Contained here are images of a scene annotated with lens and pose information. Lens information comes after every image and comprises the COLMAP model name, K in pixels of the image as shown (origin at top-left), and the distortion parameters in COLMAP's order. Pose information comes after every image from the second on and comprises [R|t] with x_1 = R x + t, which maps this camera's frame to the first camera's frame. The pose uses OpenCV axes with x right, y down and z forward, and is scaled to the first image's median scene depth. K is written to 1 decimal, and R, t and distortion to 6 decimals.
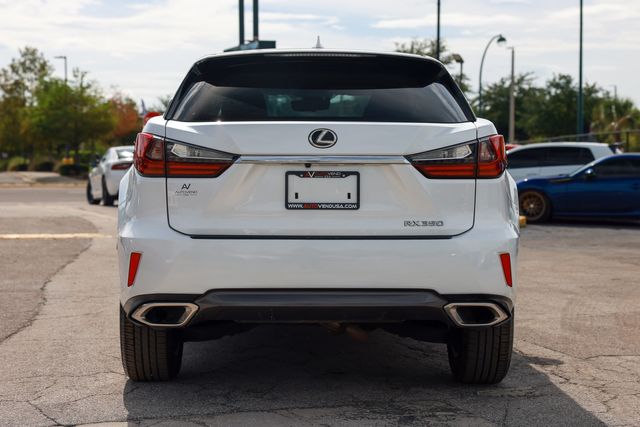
lens RADIAL K [[1148.4, 0, 320.3], [0, 1148.4, 212.6], [0, 0, 1]] dist [0.129089, 0.000000]
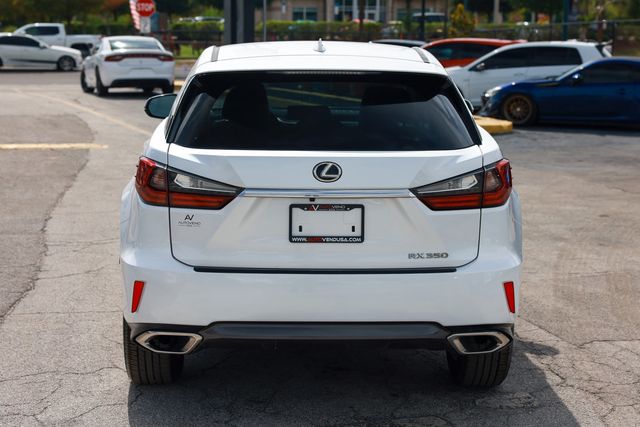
lens RADIAL K [[1109.4, 0, 301.5], [0, 1109.4, 206.3], [0, 0, 1]] dist [0.136274, 0.000000]
pose [[0.999980, 0.004298, -0.004635, -0.015037], [-0.003758, 0.993825, 0.110891, -0.136555], [0.005083, -0.110872, 0.993822, 0.047311]]
